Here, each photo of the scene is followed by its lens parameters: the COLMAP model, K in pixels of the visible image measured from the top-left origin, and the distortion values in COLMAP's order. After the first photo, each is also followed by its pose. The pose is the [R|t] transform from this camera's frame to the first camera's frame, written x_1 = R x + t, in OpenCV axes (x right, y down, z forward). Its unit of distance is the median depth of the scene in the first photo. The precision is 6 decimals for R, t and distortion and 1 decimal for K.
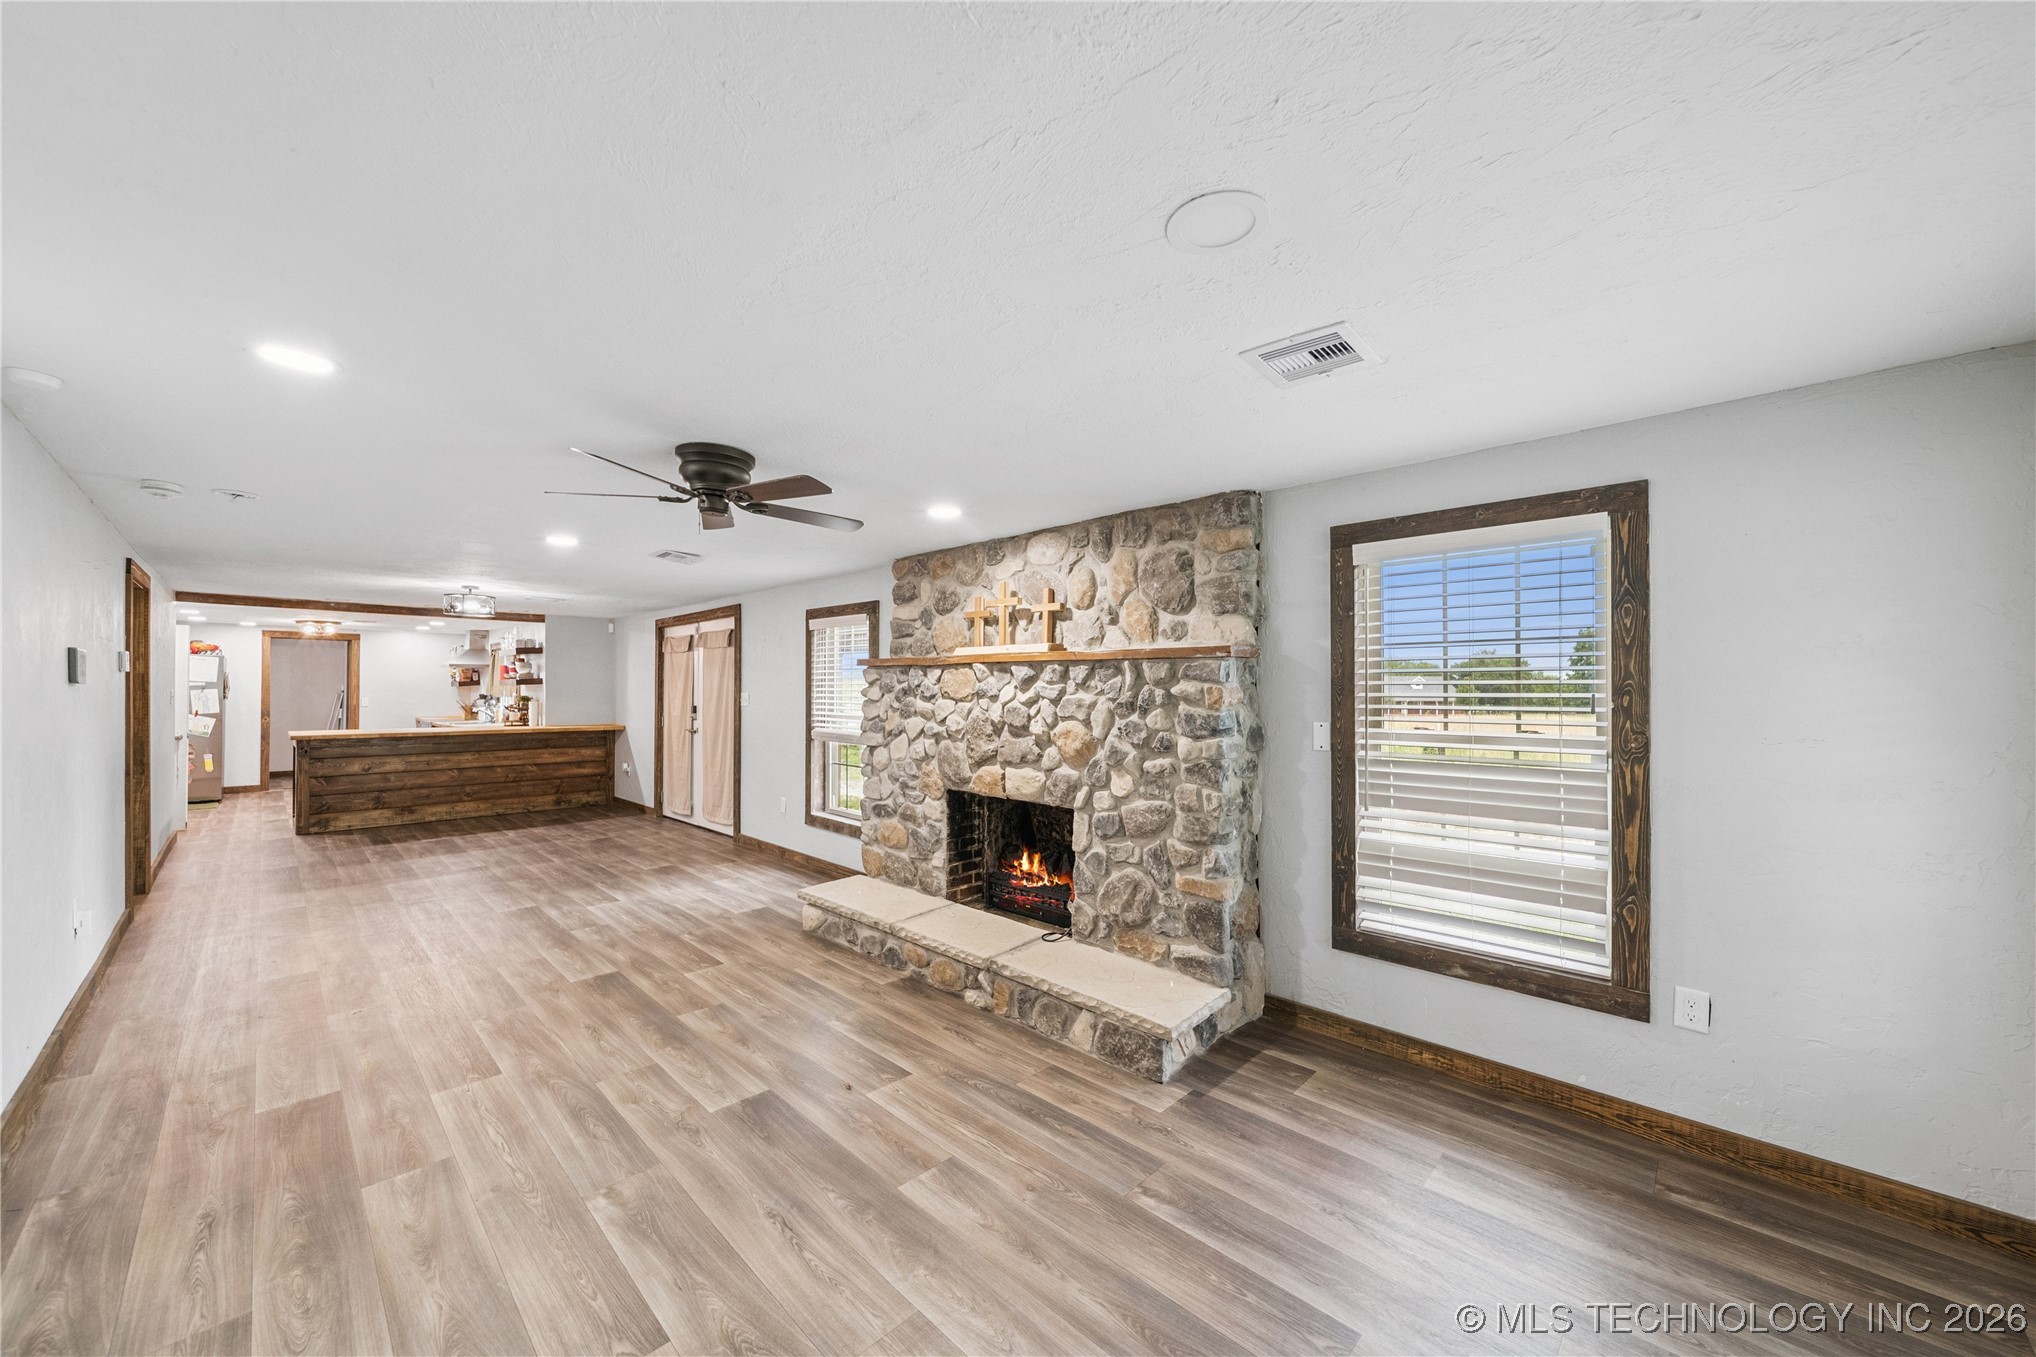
lens RADIAL K [[734.4, 0, 1017.8], [0, 734.4, 660.4], [0, 0, 1]] dist [-0.004943, -0.000326]
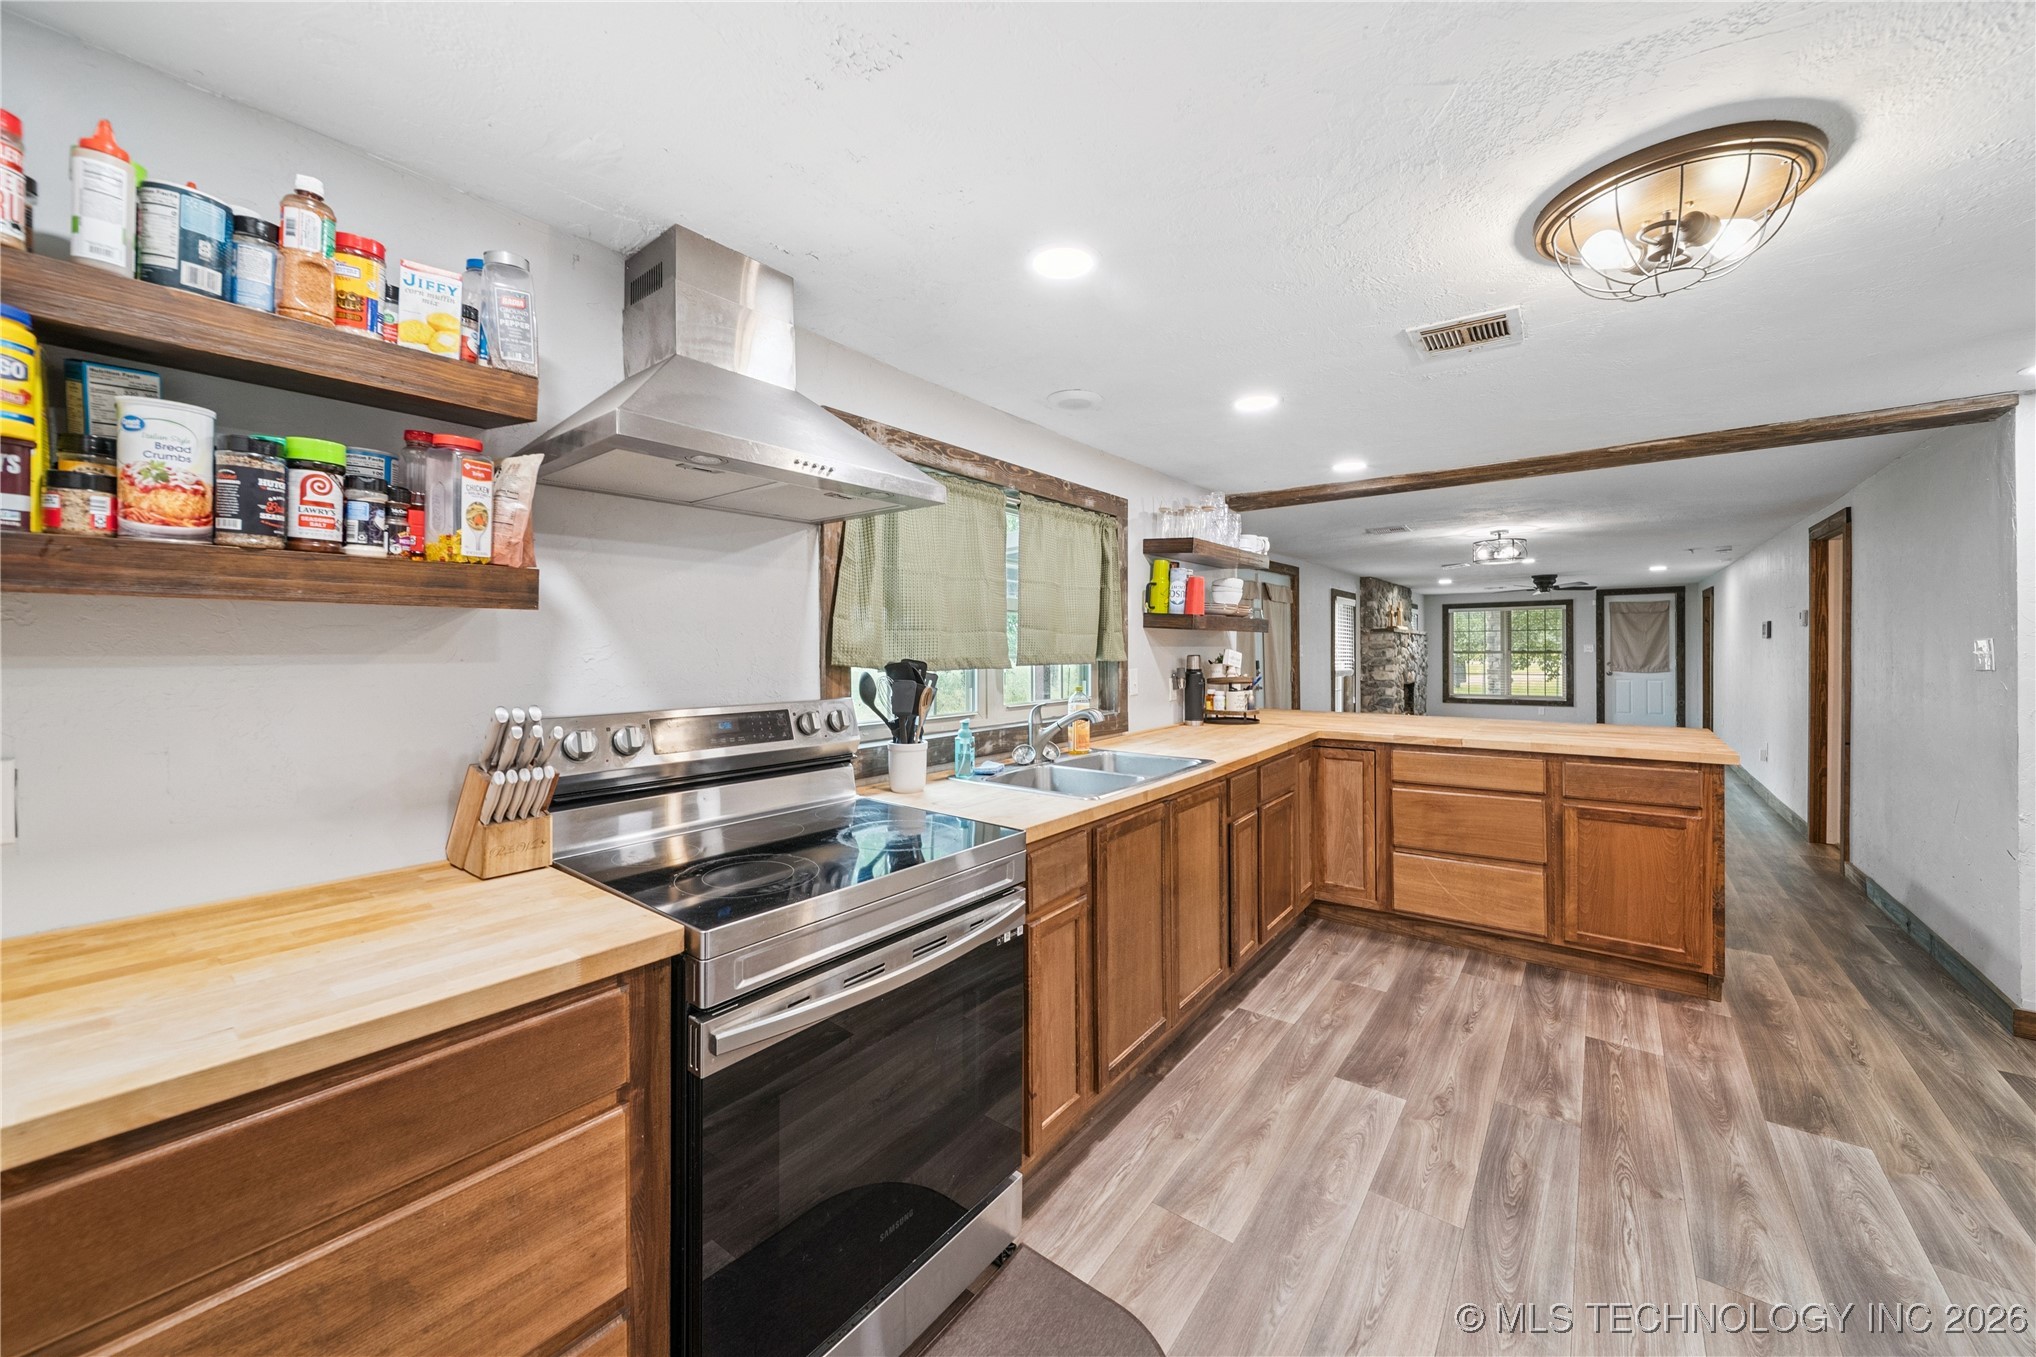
lens RADIAL K [[734.4, 0, 1005.8], [0, 734.4, 648.9], [0, 0, 1]] dist [-0.004943, -0.000326]
pose [[-0.086803, -0.003363, 0.996220, -2.229435], [-0.039241, 0.999230, -0.000046, 0.102003], [-0.995452, -0.039096, -0.086868, 2.350424]]
